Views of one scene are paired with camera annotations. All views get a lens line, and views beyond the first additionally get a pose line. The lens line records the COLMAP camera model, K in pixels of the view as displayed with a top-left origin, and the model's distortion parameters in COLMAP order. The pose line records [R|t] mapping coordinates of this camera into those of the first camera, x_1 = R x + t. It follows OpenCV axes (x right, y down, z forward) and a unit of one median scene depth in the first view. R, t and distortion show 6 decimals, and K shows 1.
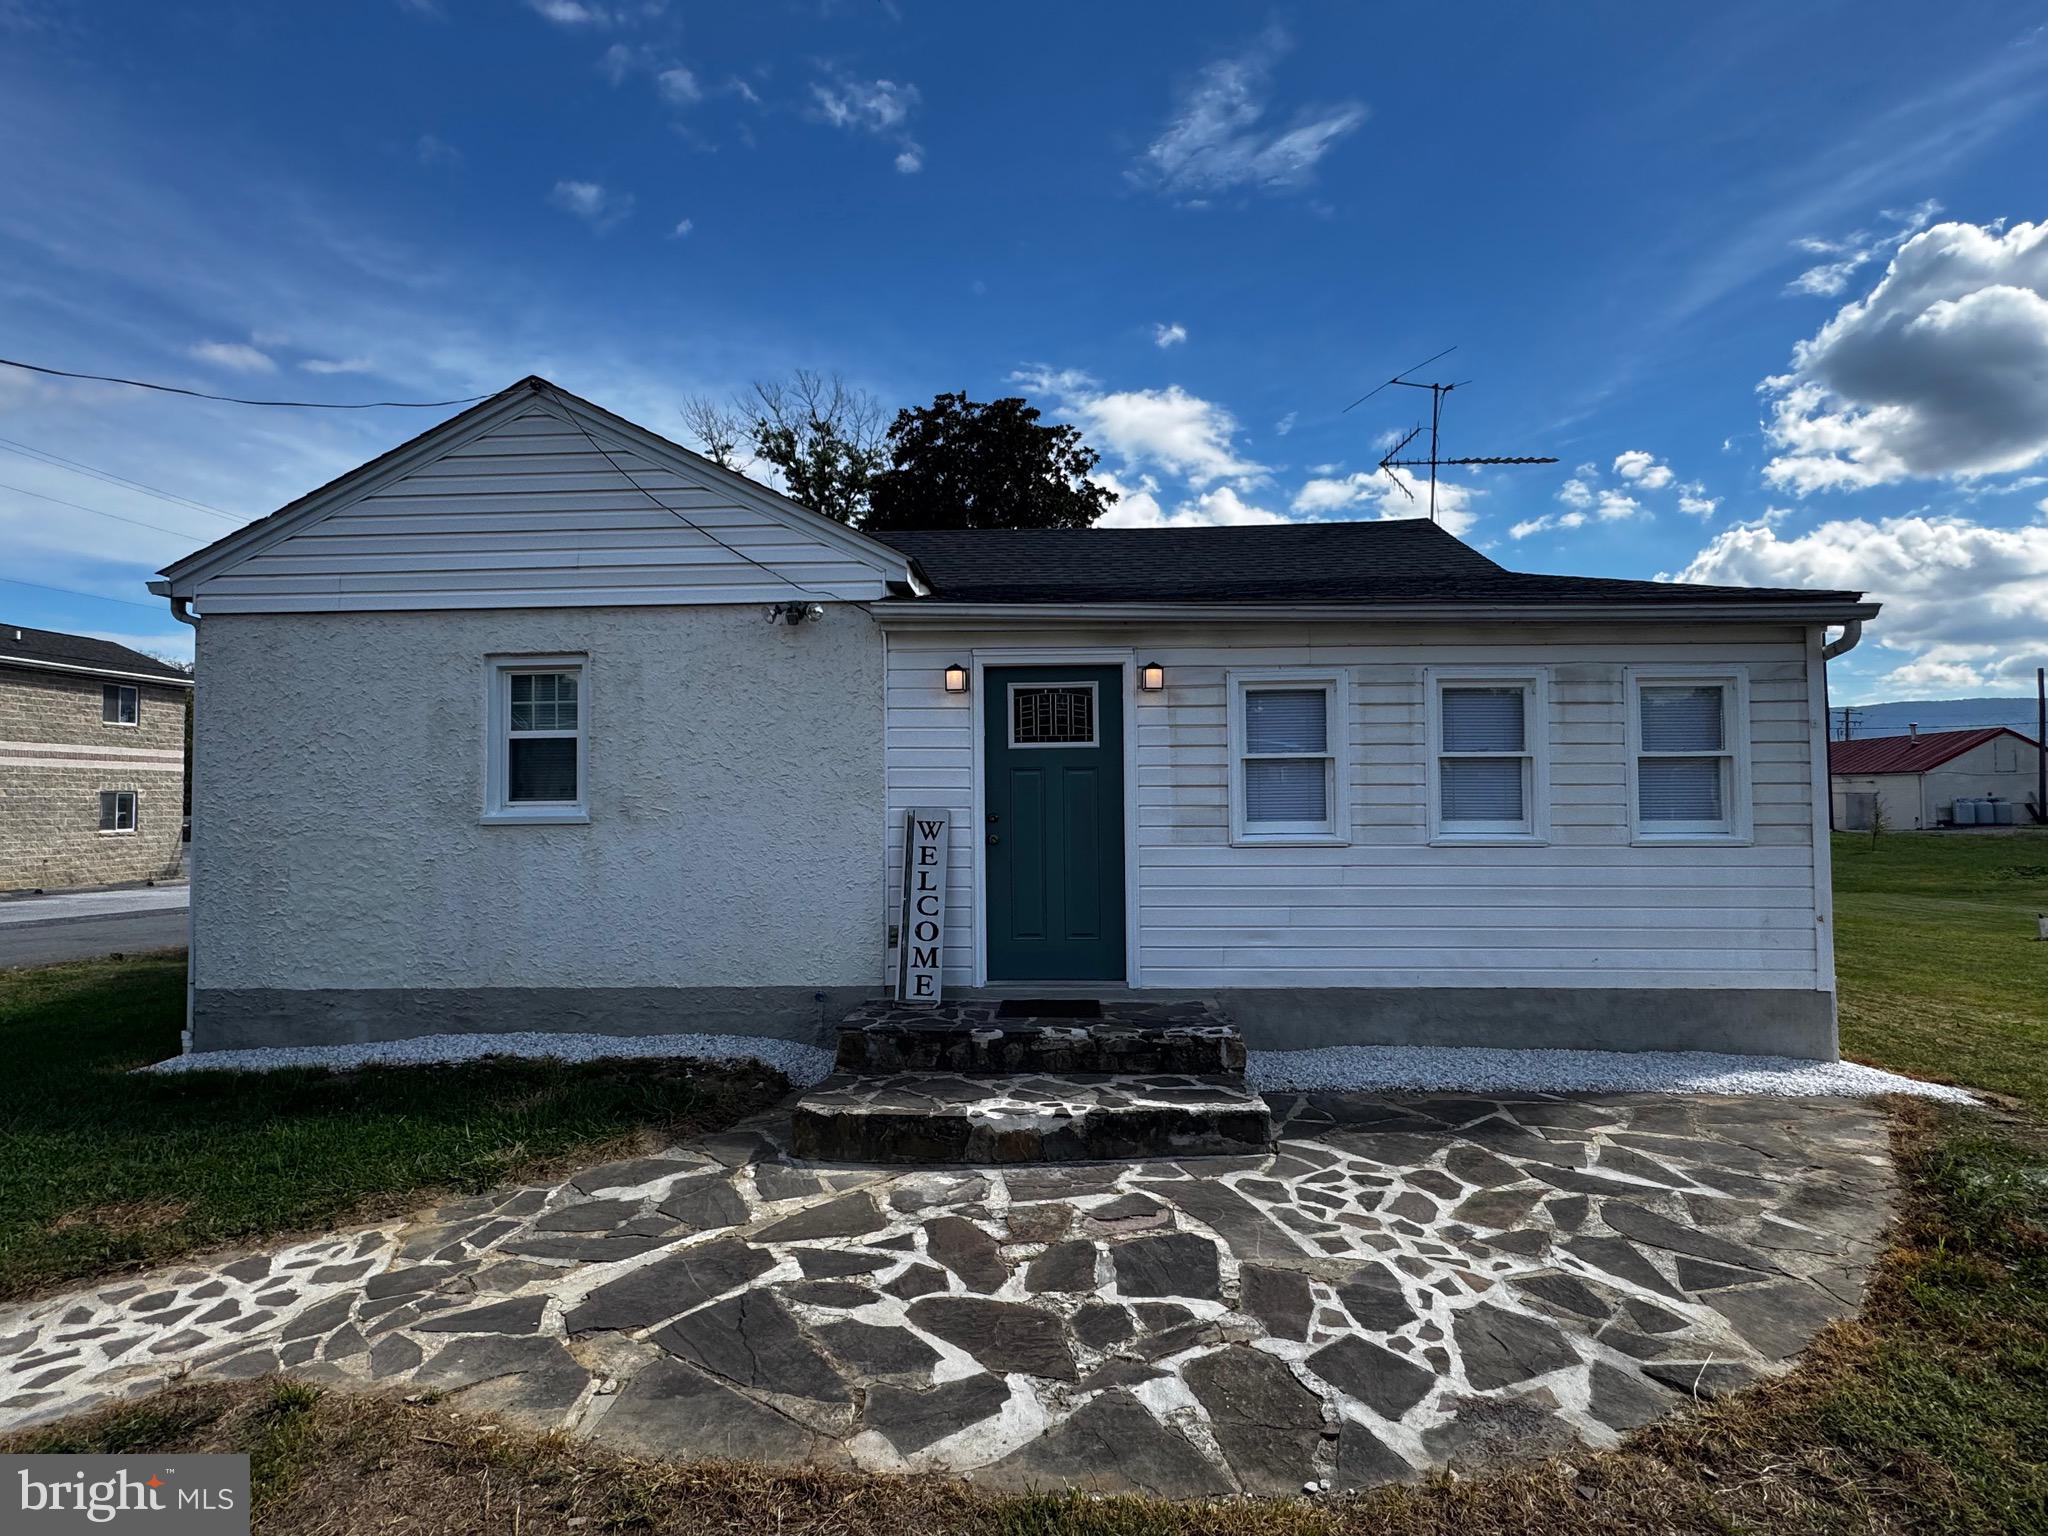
lens RADIAL K [[999.6, 0, 1018.5], [0, 999.6, 762.6], [0, 0, 1]] dist [-0.015323, 0.000228]
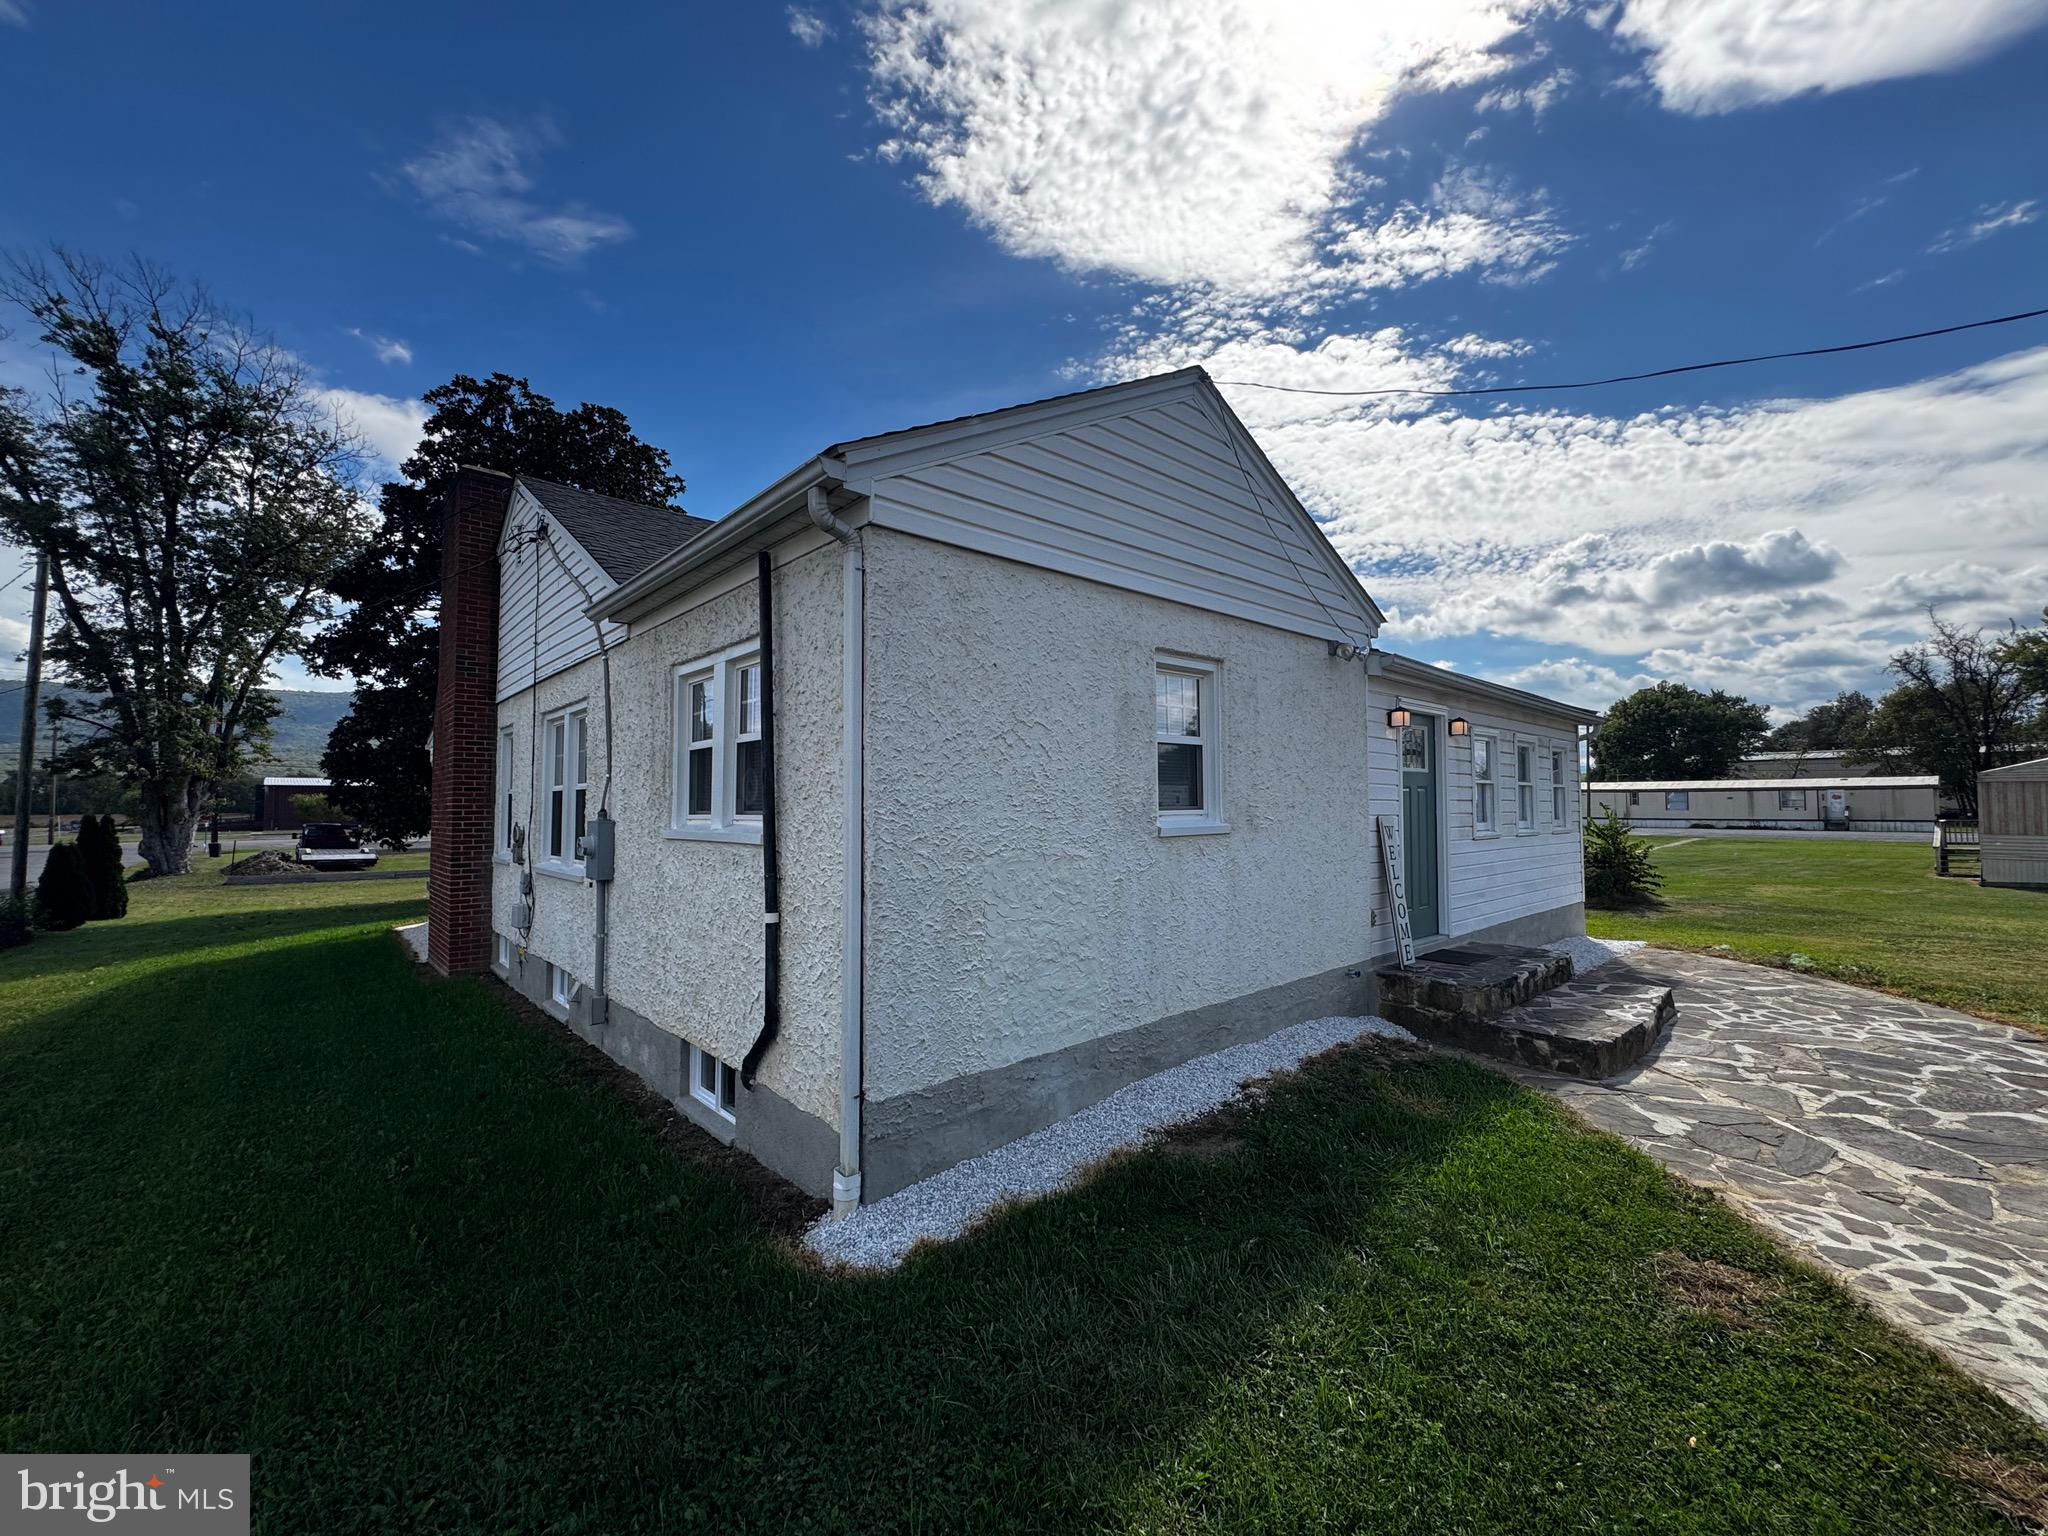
lens RADIAL K [[820.4, 0, 1024.0], [0, 820.4, 768.0], [0, 0, 1]] dist [-0.001197, -0.000499]
pose [[0.723323, 0.035731, 0.689585, -1.139059], [-0.024987, 0.999361, -0.025573, 0.022648], [-0.690058, 0.001267, 0.723753, 0.548295]]
